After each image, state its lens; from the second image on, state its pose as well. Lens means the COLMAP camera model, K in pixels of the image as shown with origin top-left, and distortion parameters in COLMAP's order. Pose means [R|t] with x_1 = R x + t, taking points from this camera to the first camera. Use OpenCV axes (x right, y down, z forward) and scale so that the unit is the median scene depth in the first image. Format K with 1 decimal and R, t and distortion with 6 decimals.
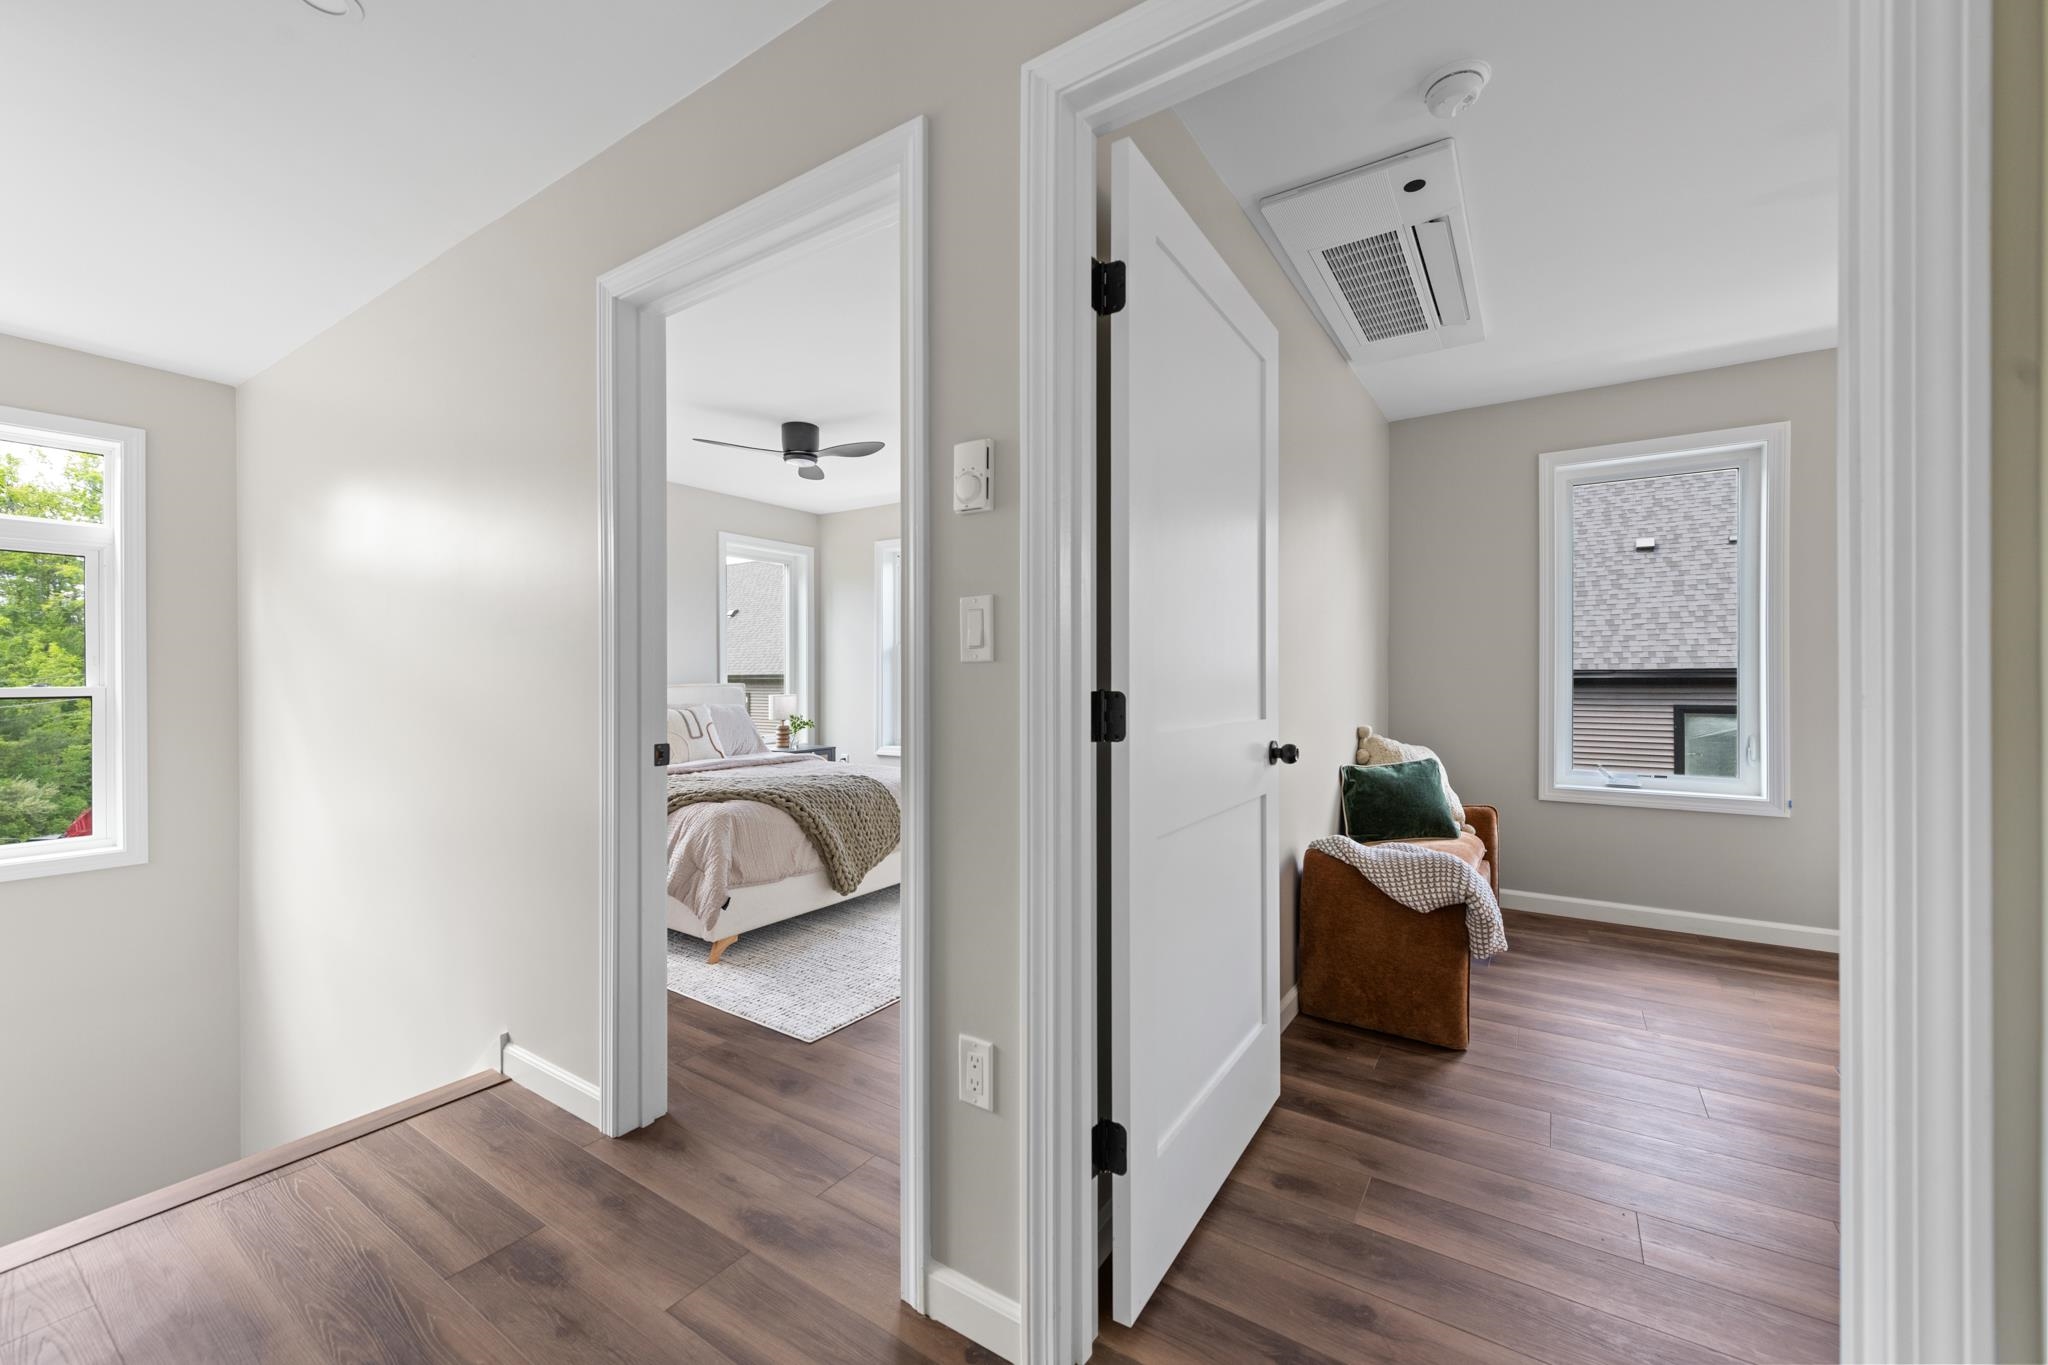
lens RADIAL K [[803.4, 0, 1043.9], [0, 803.4, 682.0], [0, 0, 1]] dist [0.008891, -0.001981]
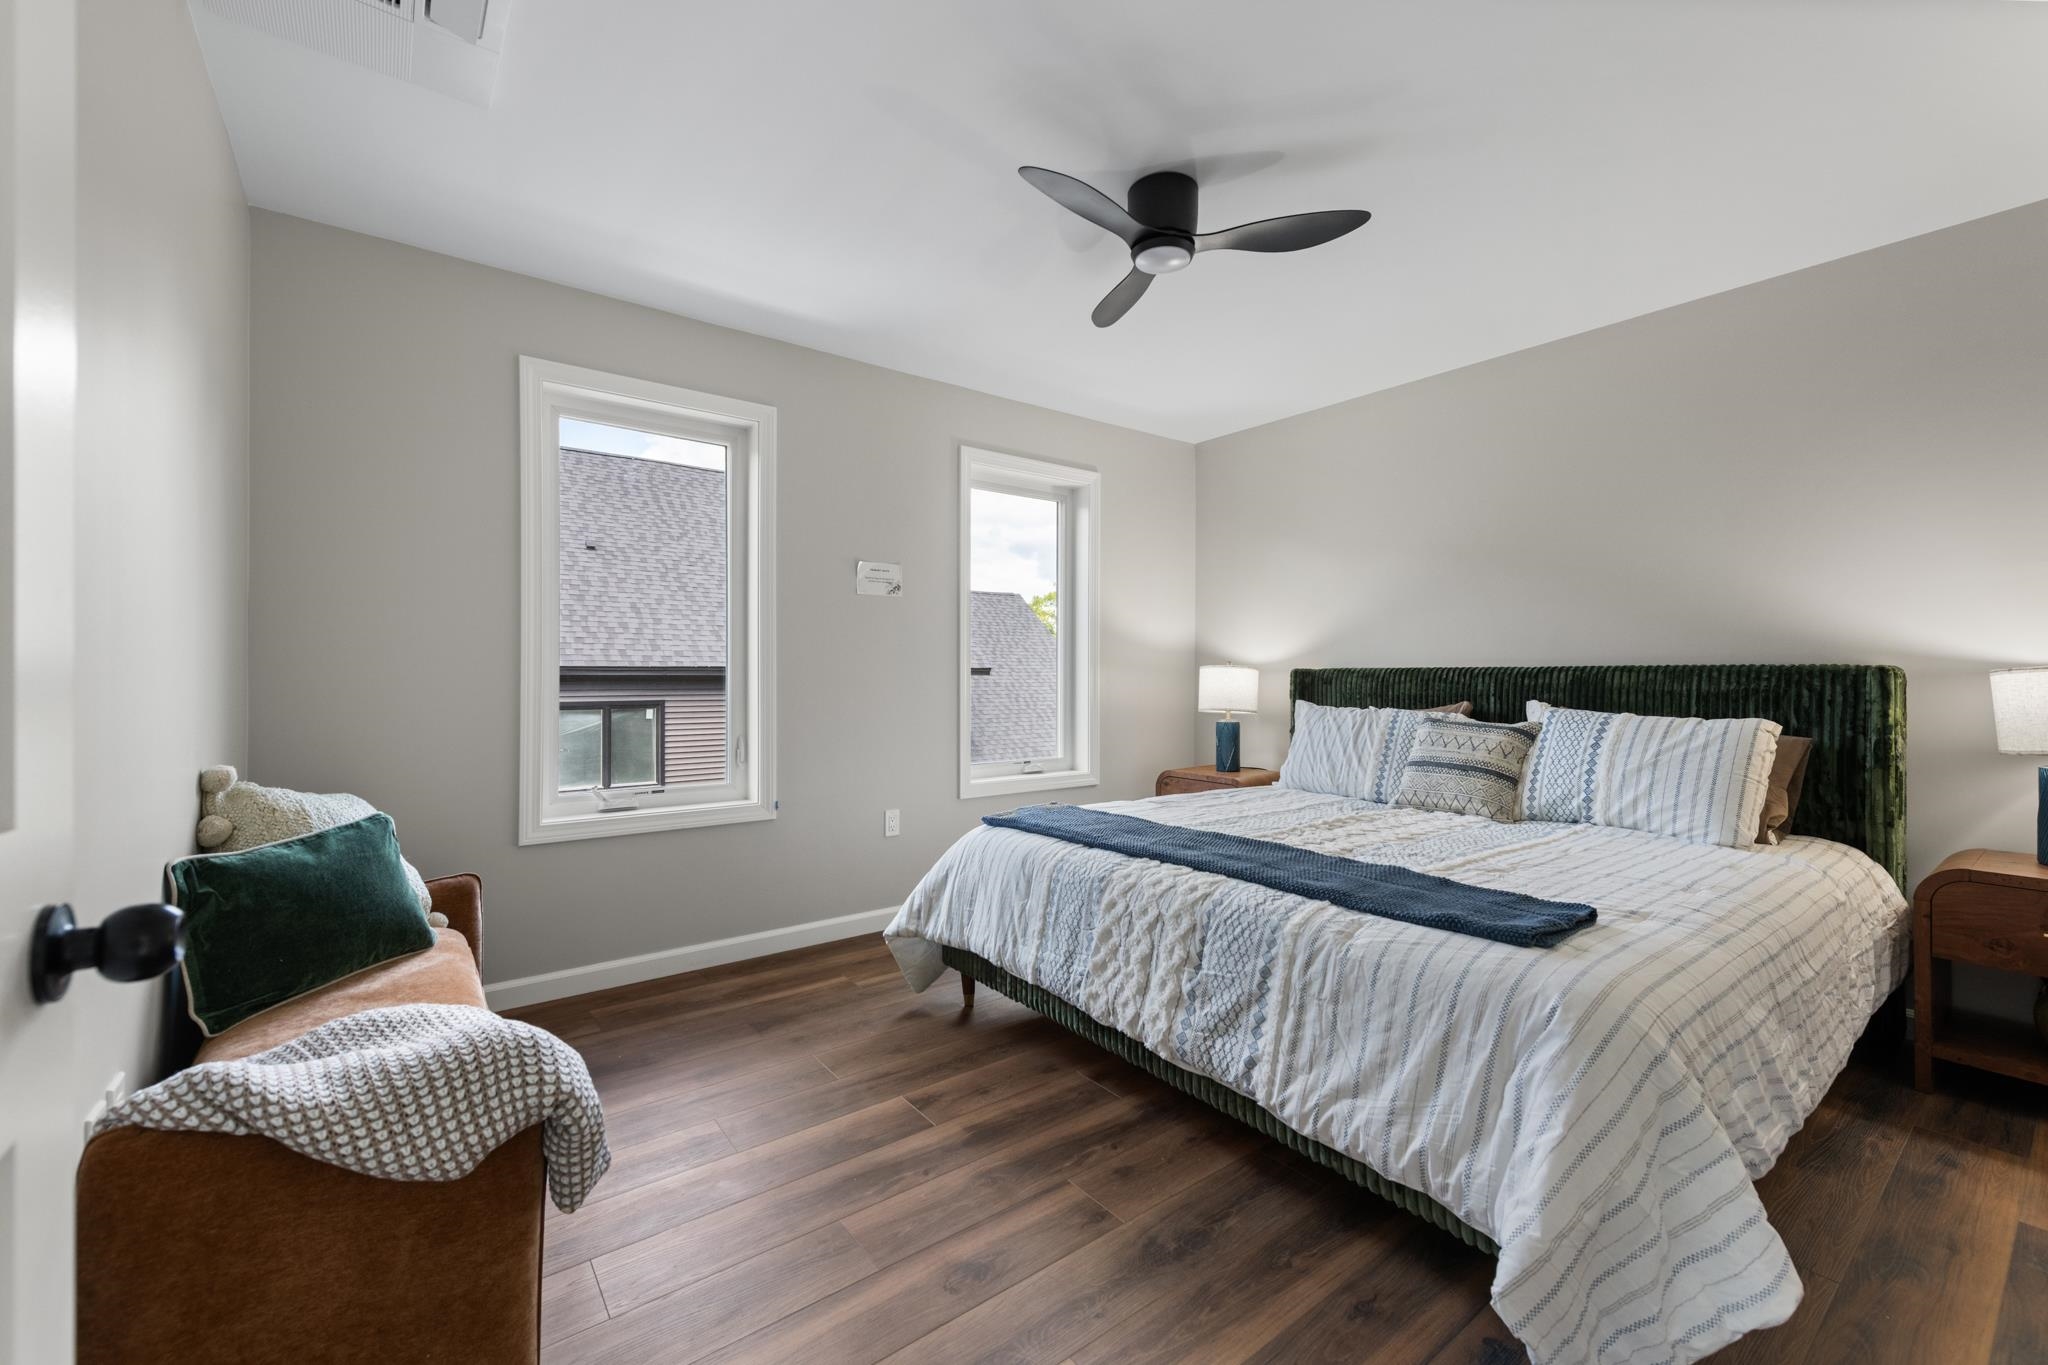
lens RADIAL K [[803.4, 0, 951.3], [0, 803.4, 679.8], [0, 0, 1]] dist [0.008891, -0.001981]
pose [[0.369039, -0.006197, 0.929393, 0.043527], [0.010076, 0.999946, 0.002667, 0.001778], [-0.929359, 0.008380, 0.369082, 0.165627]]
